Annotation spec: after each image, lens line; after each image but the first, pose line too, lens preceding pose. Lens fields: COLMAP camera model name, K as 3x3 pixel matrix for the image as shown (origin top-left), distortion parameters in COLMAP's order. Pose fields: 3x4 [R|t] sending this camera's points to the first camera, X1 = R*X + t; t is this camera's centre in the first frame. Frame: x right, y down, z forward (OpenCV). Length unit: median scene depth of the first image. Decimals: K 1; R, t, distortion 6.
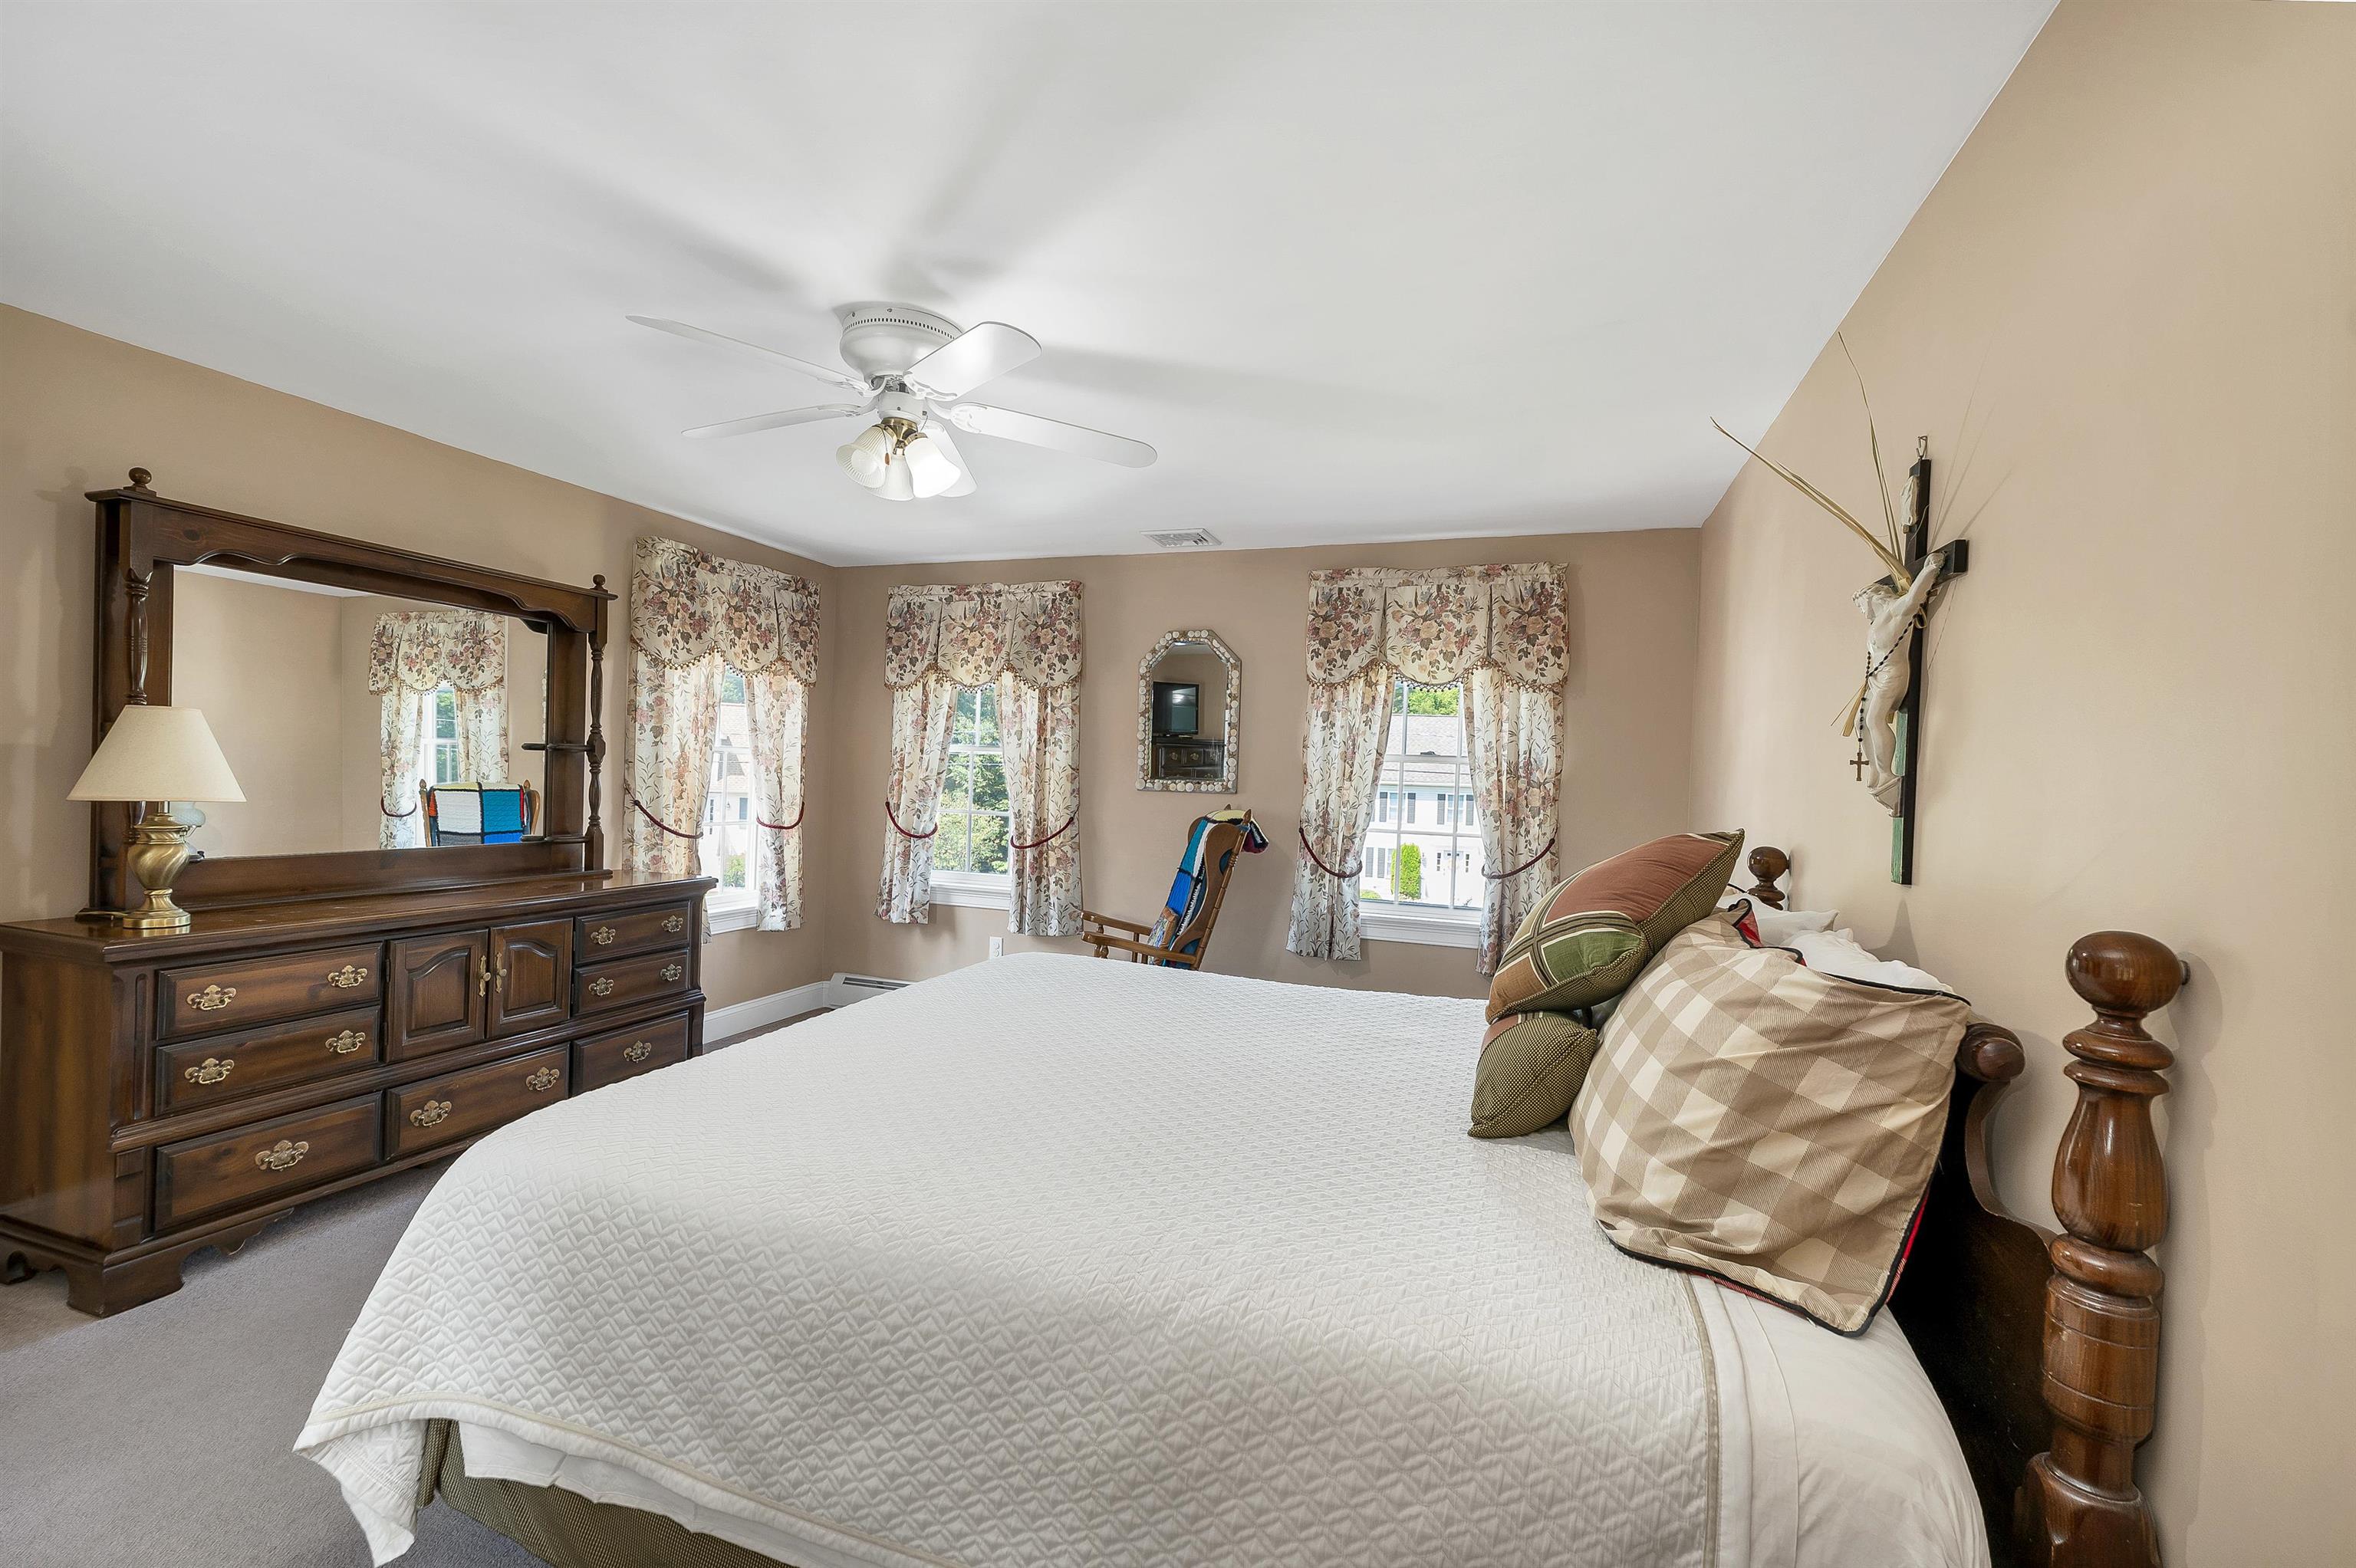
lens RADIAL K [[986.0, 0, 1181.1], [0, 986.0, 784.0], [0, 0, 1]] dist [0.002547, 0.000101]
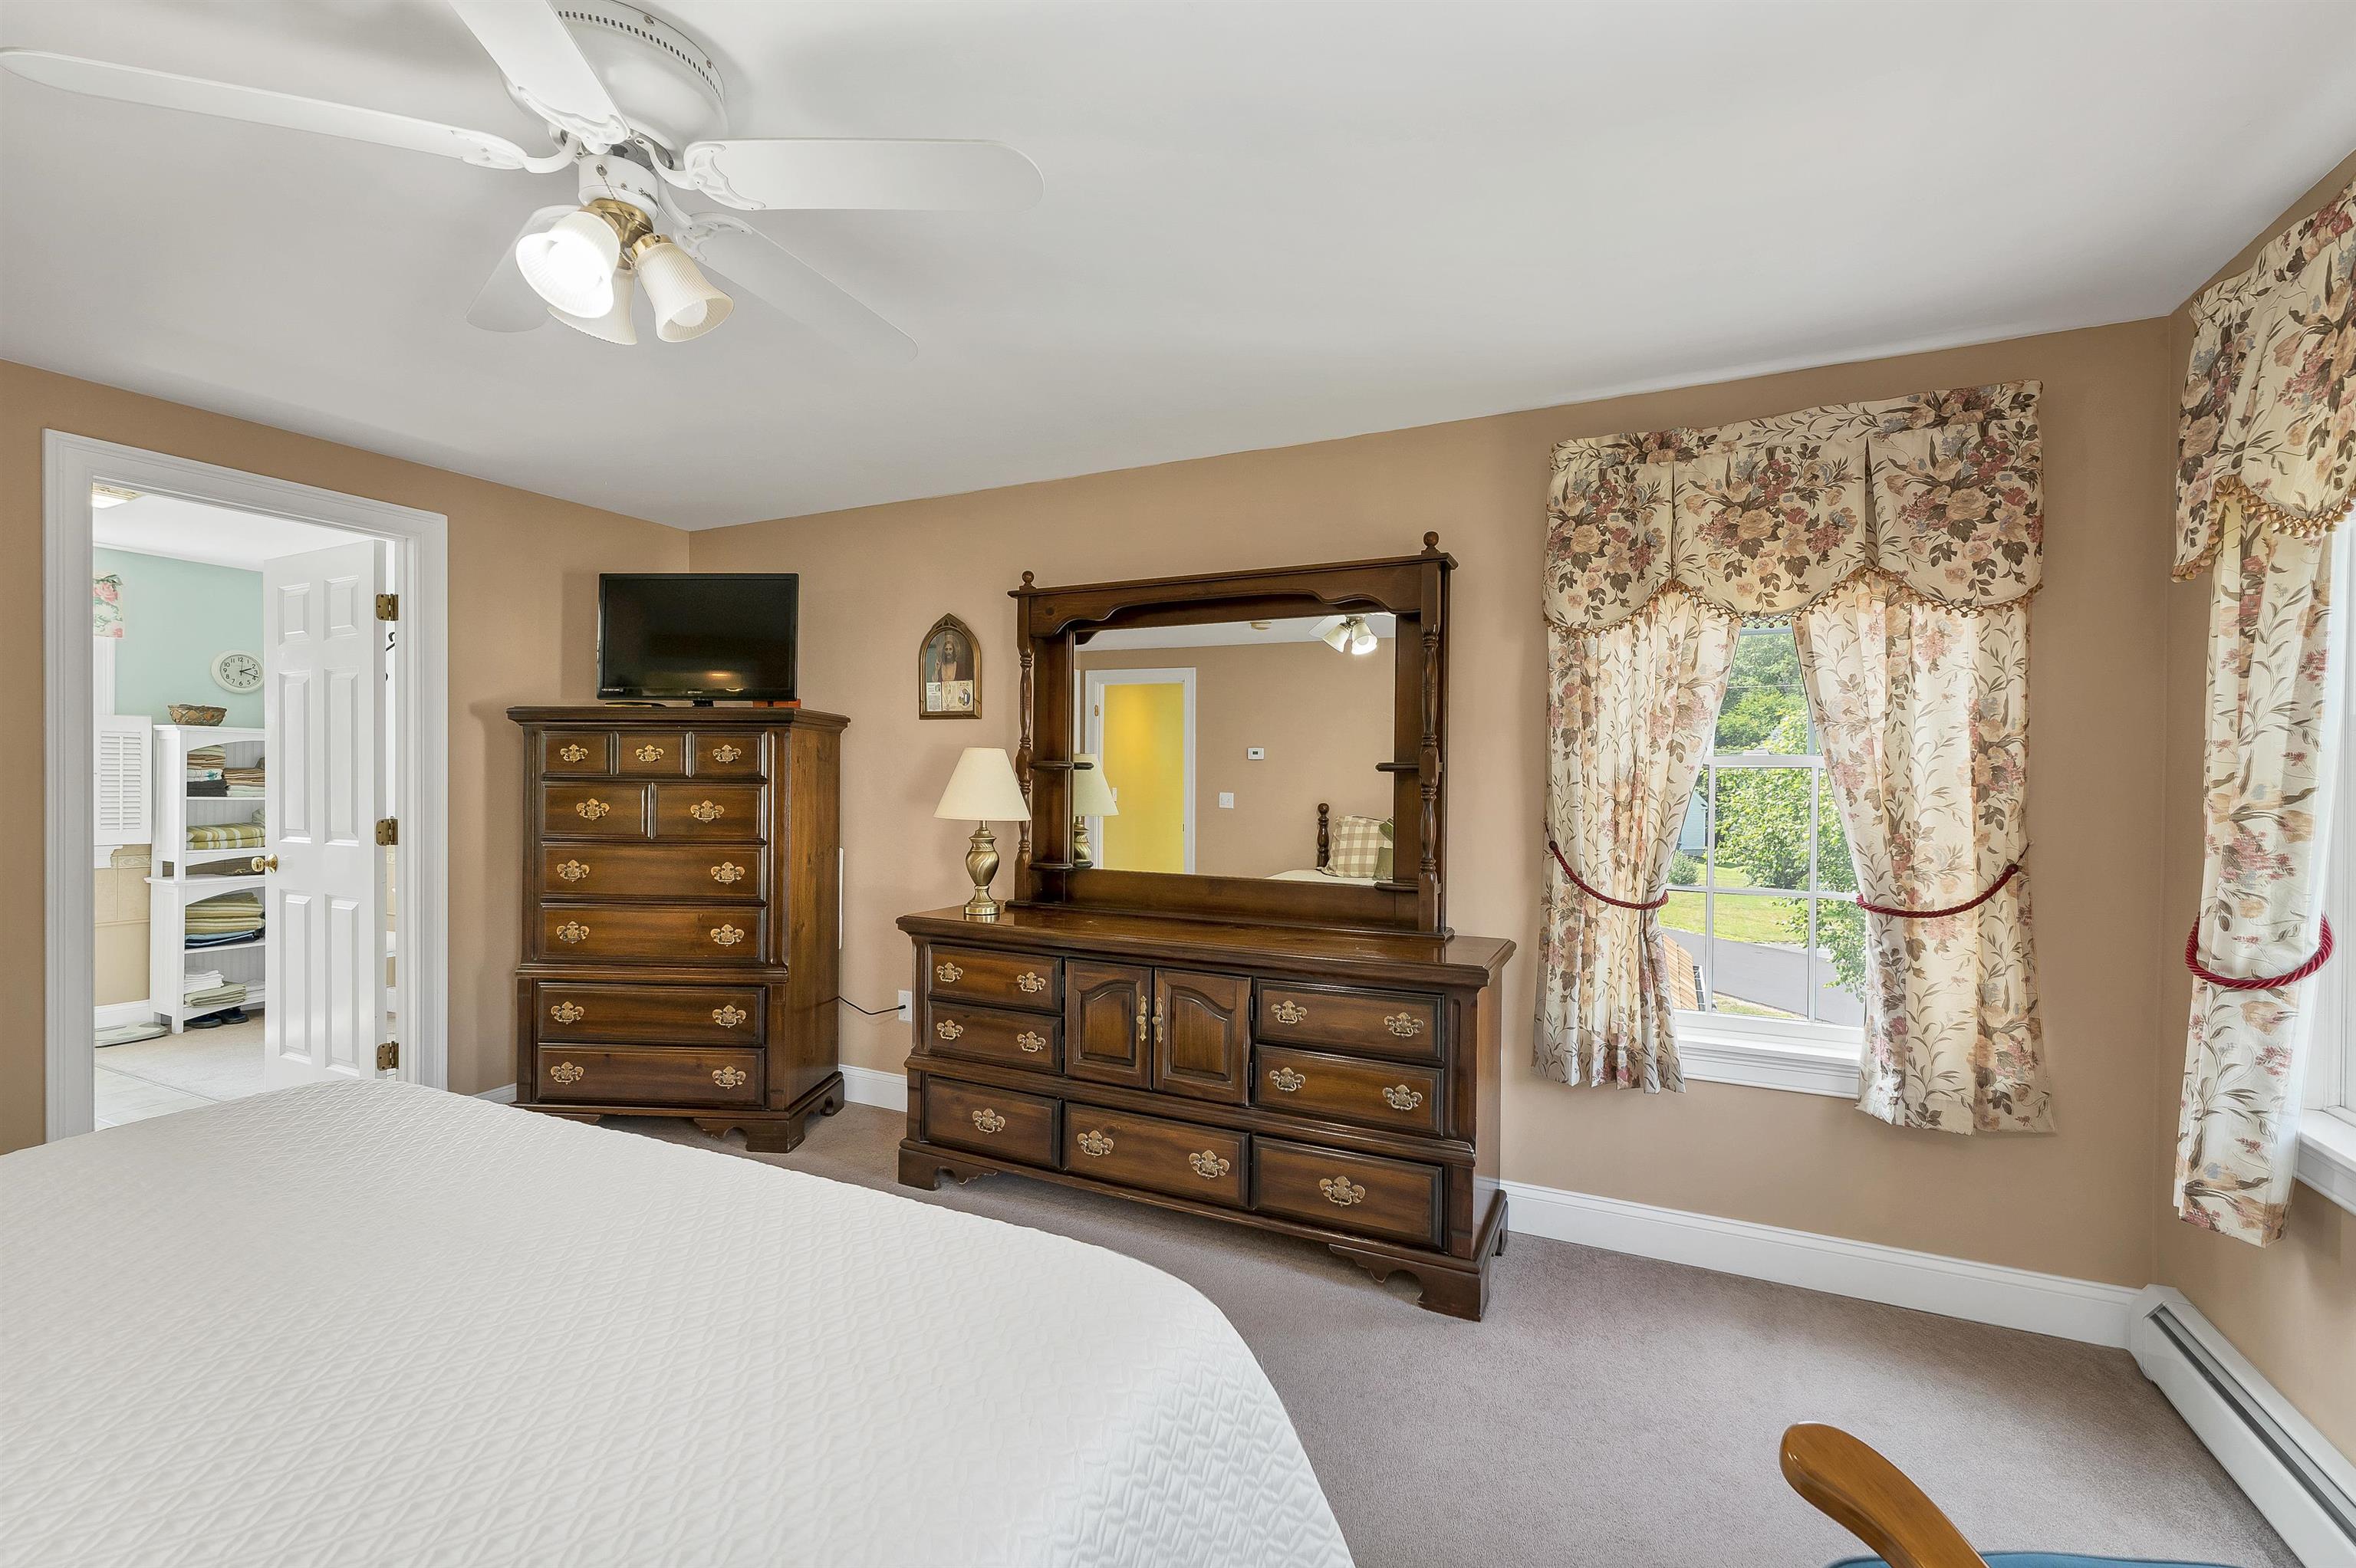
lens RADIAL K [[986.0, 0, 1153.6], [0, 986.0, 783.4], [0, 0, 1]] dist [0.002547, 0.000101]
pose [[-0.115449, -0.028628, -0.992901, 0.145392], [-0.020113, 0.999447, -0.026479, 0.000329], [0.993110, 0.016913, -0.115961, 0.784830]]
